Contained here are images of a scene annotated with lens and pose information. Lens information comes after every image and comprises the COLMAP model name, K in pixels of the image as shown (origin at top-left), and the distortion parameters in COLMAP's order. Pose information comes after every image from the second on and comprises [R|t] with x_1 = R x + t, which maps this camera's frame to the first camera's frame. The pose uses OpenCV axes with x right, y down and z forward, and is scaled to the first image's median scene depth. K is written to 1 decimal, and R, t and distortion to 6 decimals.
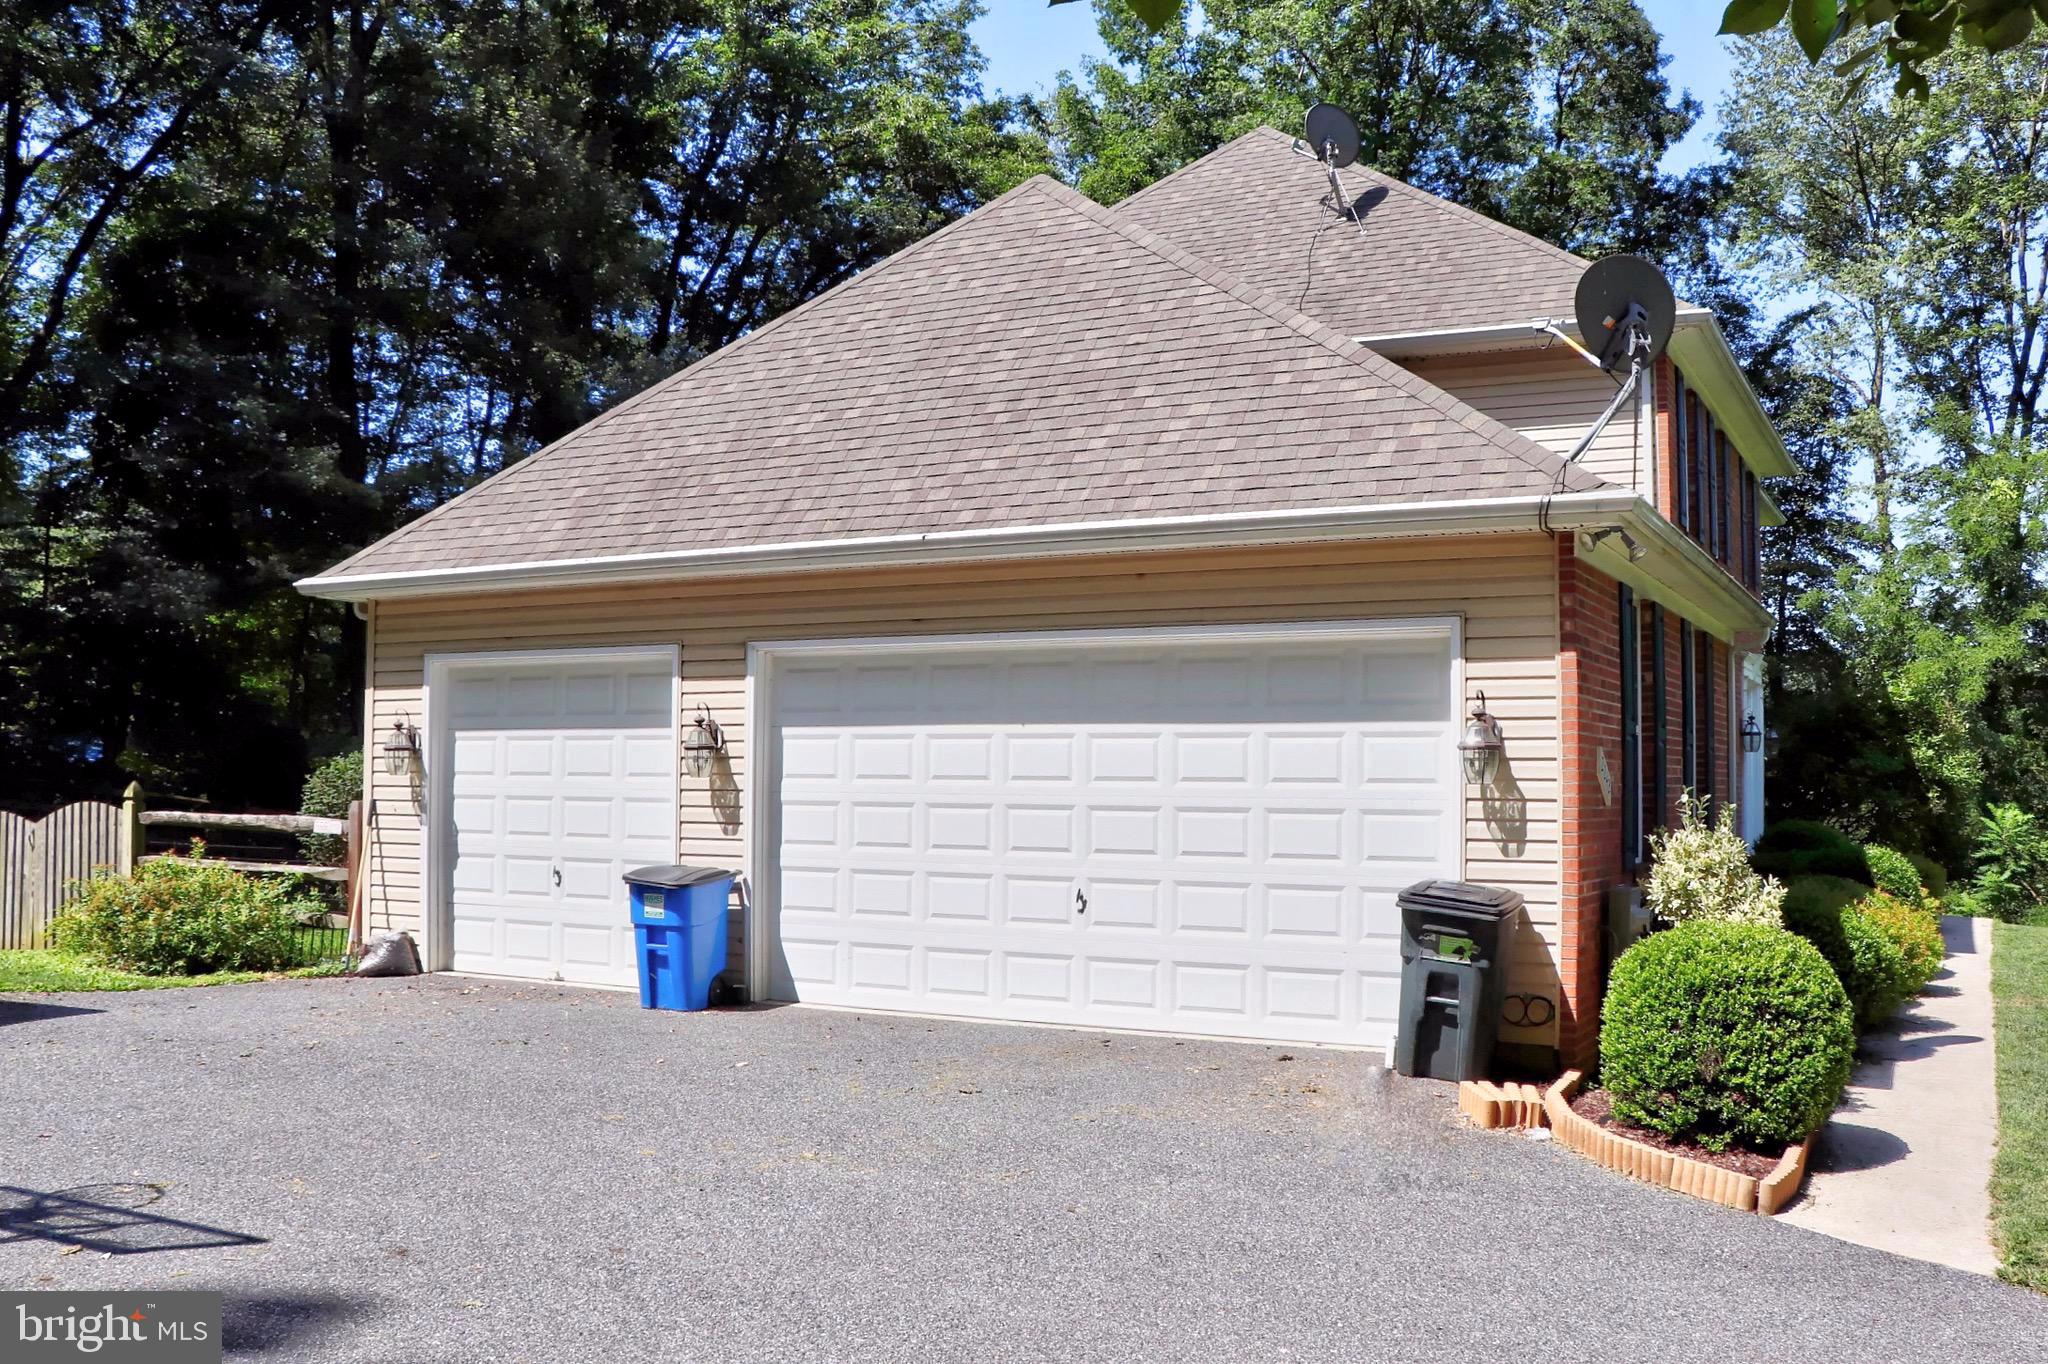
lens RADIAL K [[1801.7, 0, 1023.8], [0, 1801.7, 726.7], [0, 0, 1]] dist [-0.112793, -0.004001]
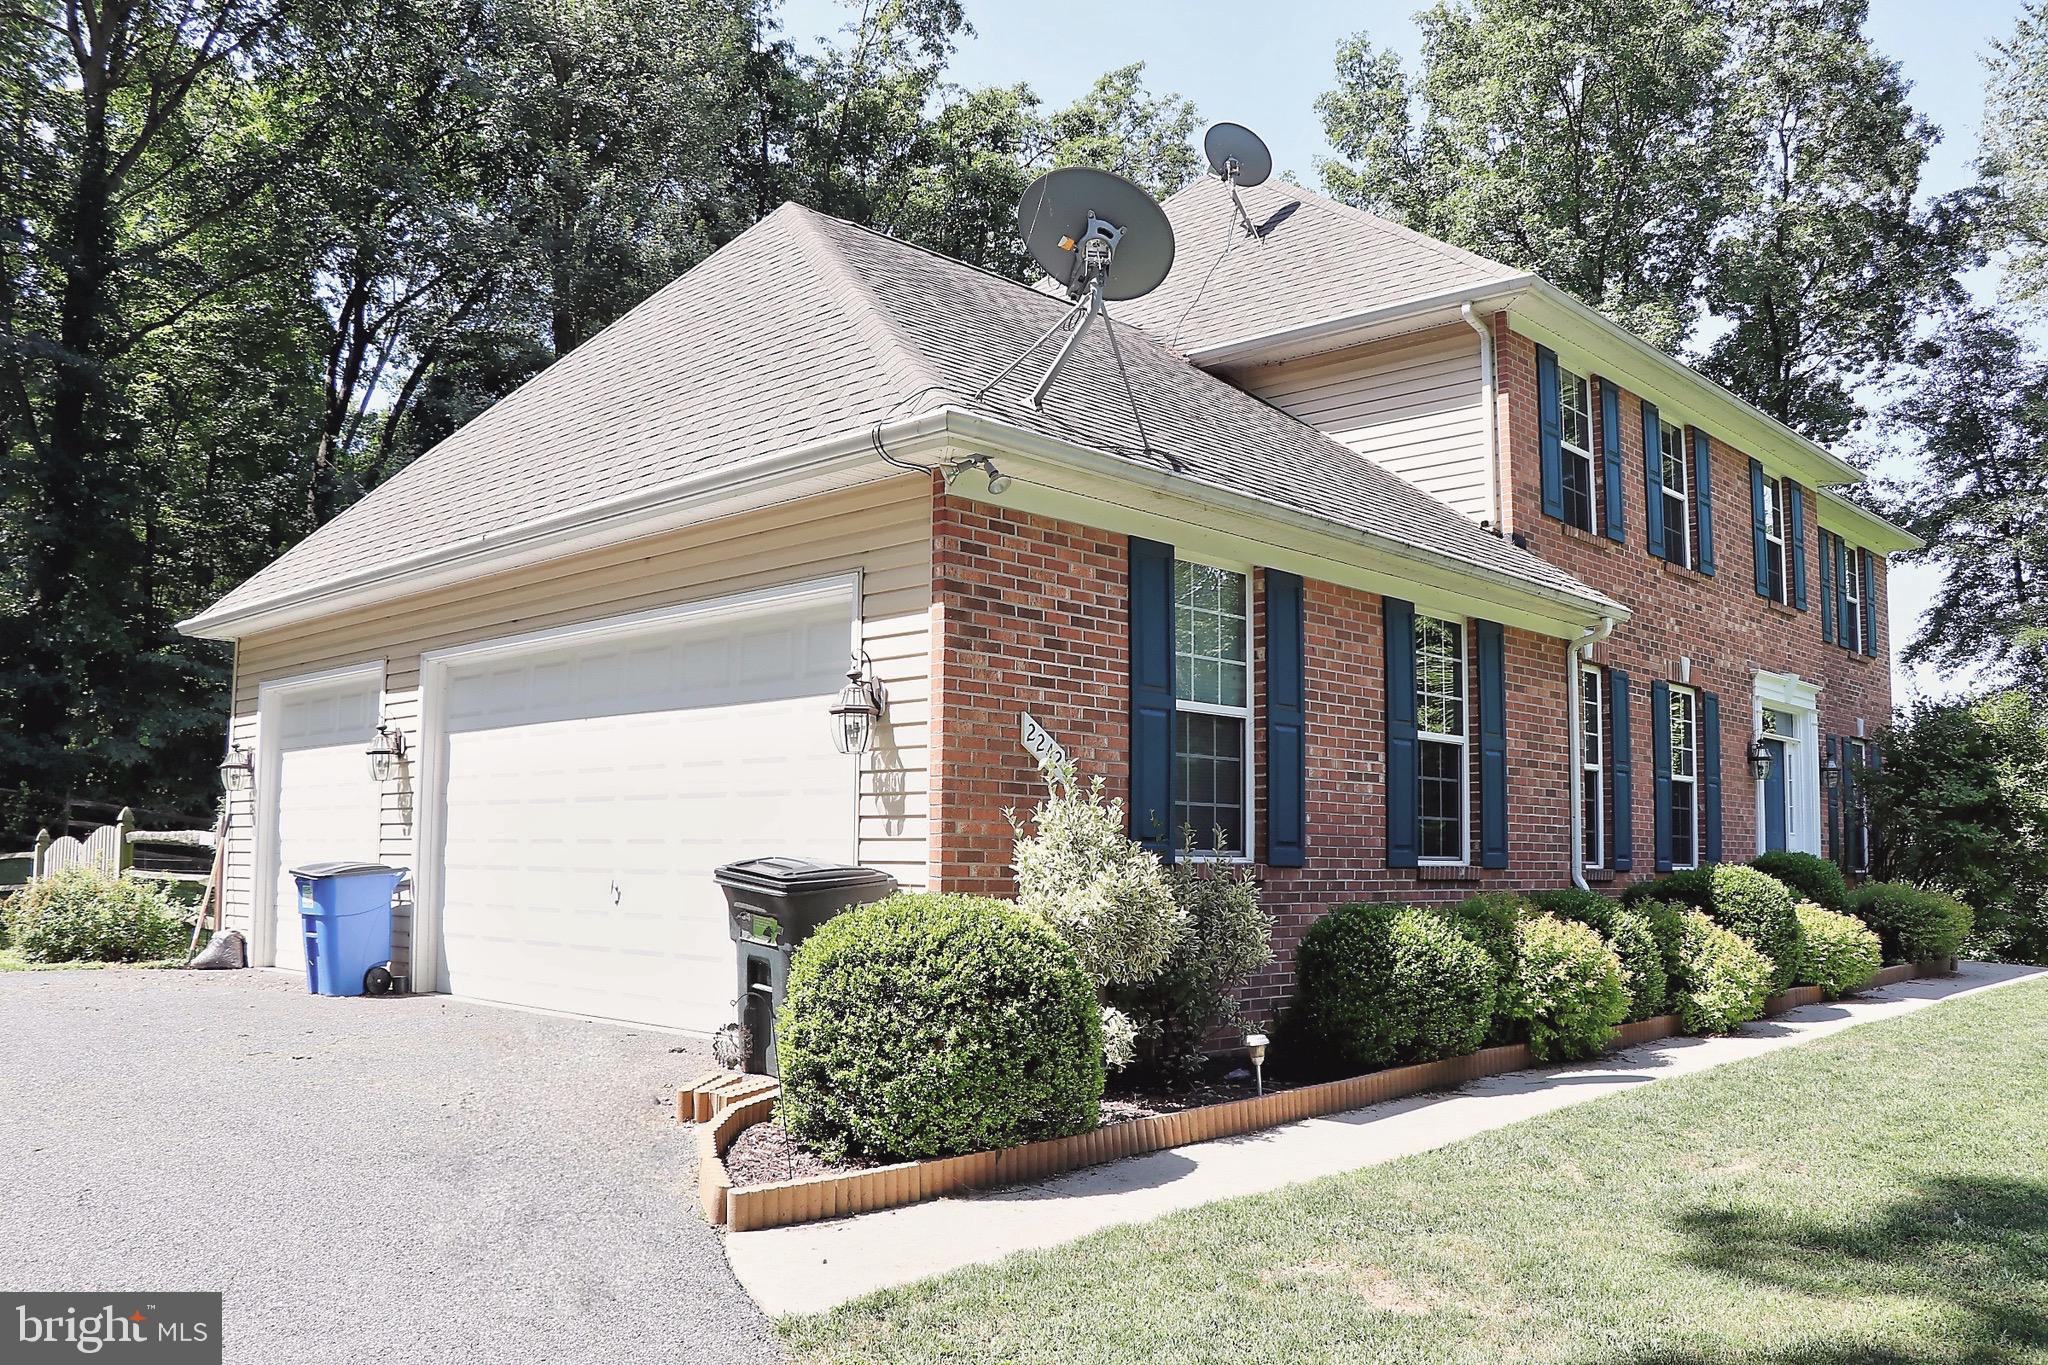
lens RADIAL K [[1641.7, 0, 1023.7], [0, 1641.7, 743.8], [0, 0, 1]] dist [-0.164648, 0.145563]
pose [[0.961650, -0.019049, -0.273618, 0.472853], [0.006400, 0.998872, -0.047048, 0.056093], [0.274206, 0.043492, 0.960687, 0.194636]]
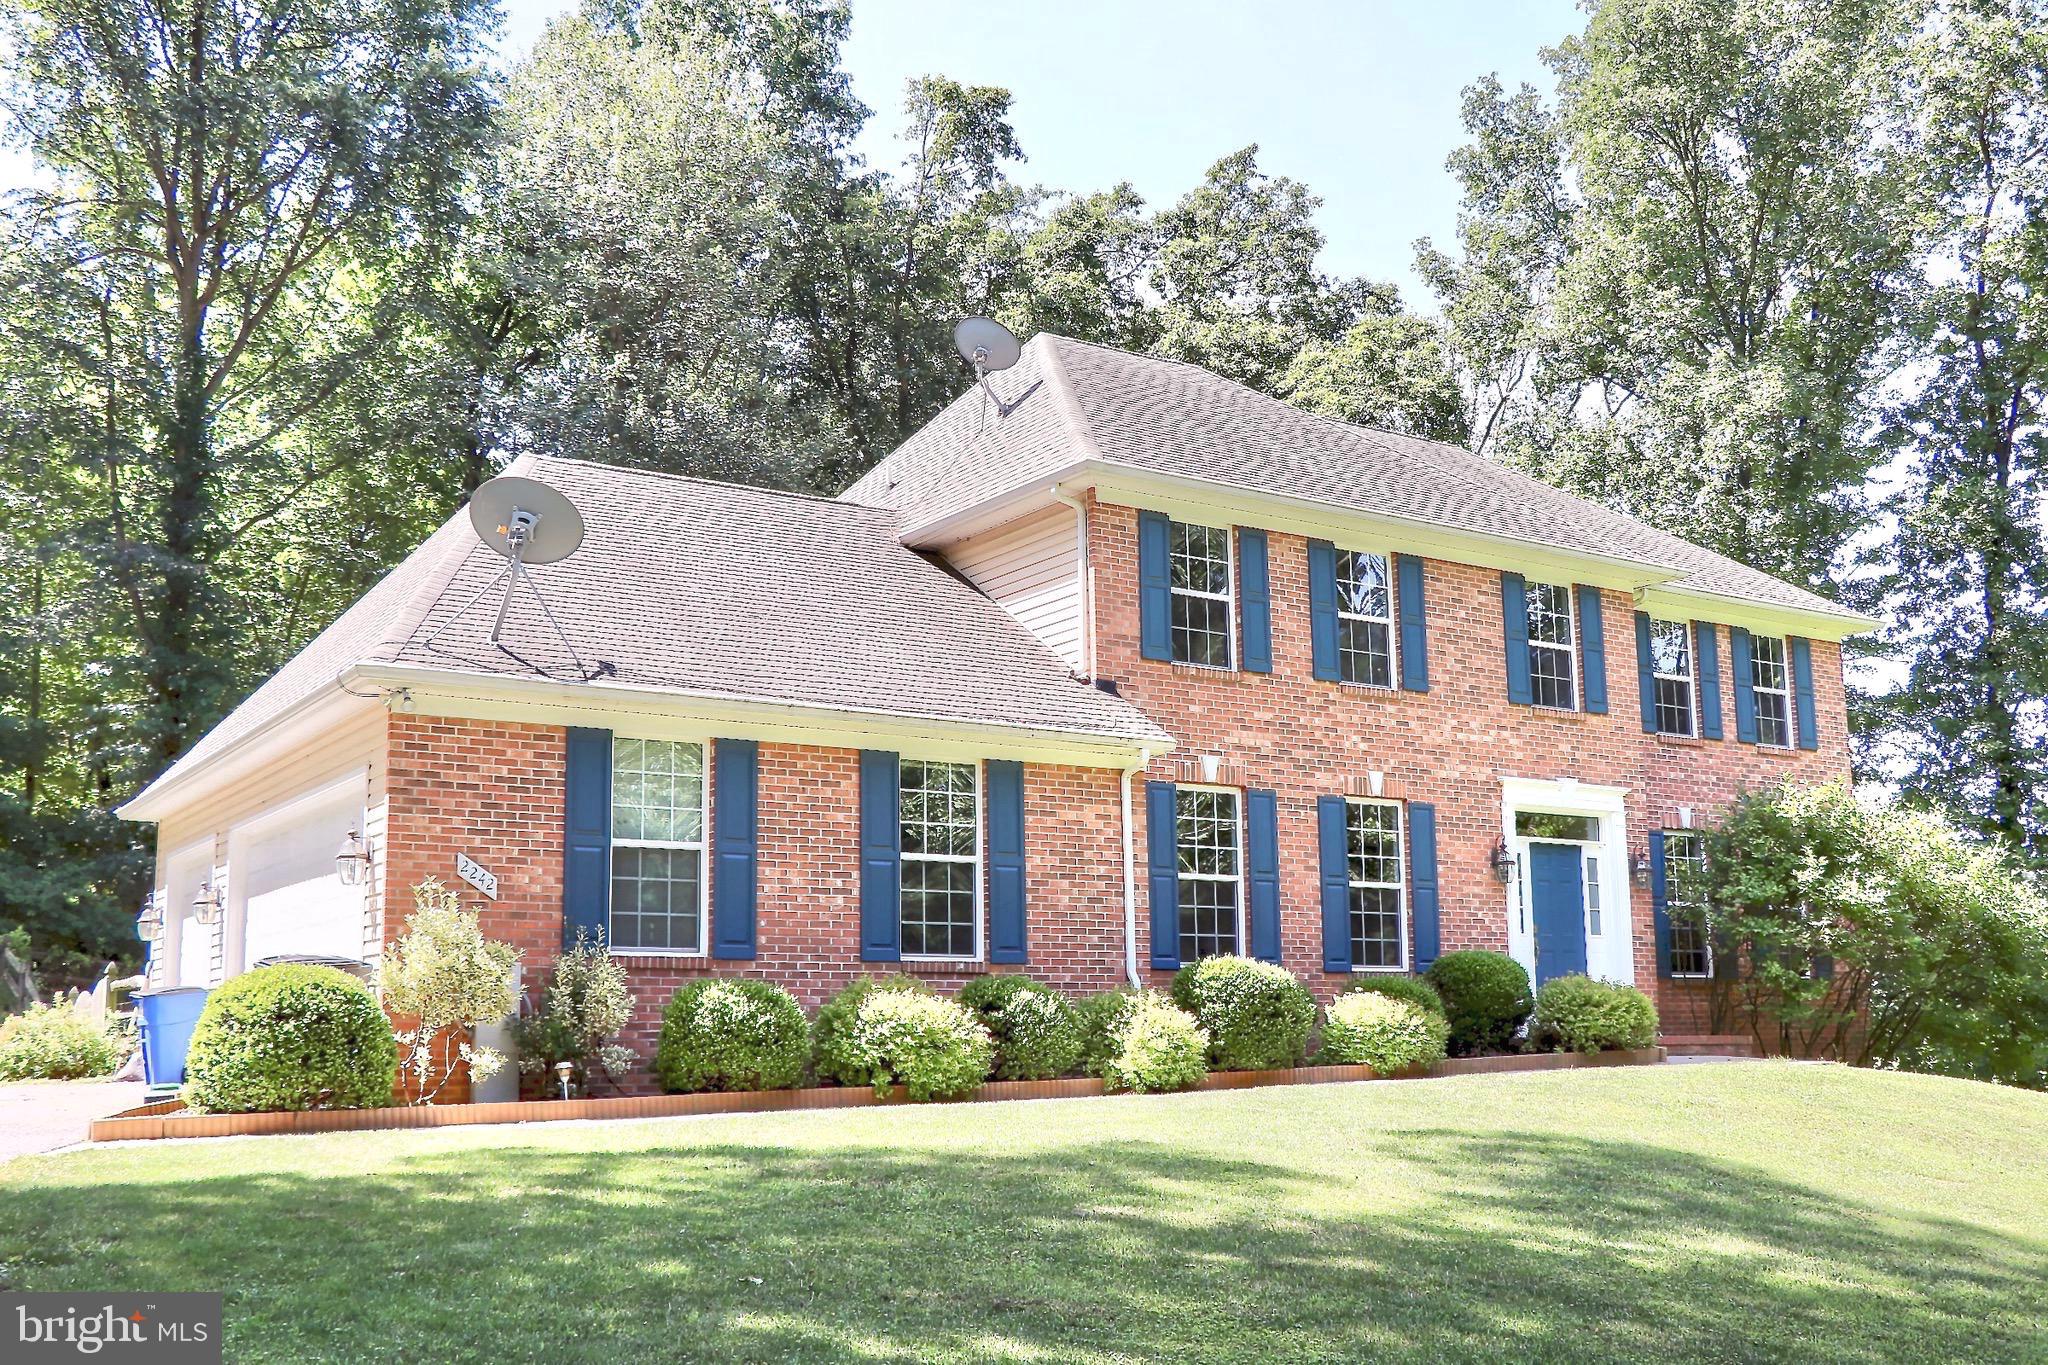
lens RADIAL K [[1981.5, 0, 1022.0], [0, 1981.5, 755.5], [0, 0, 1]] dist [-0.038873, -0.003418]
pose [[0.876923, -0.090224, -0.472086, 1.198637], [0.035674, 0.991732, -0.123271, 0.116316], [0.479304, 0.091258, 0.872891, -0.066205]]
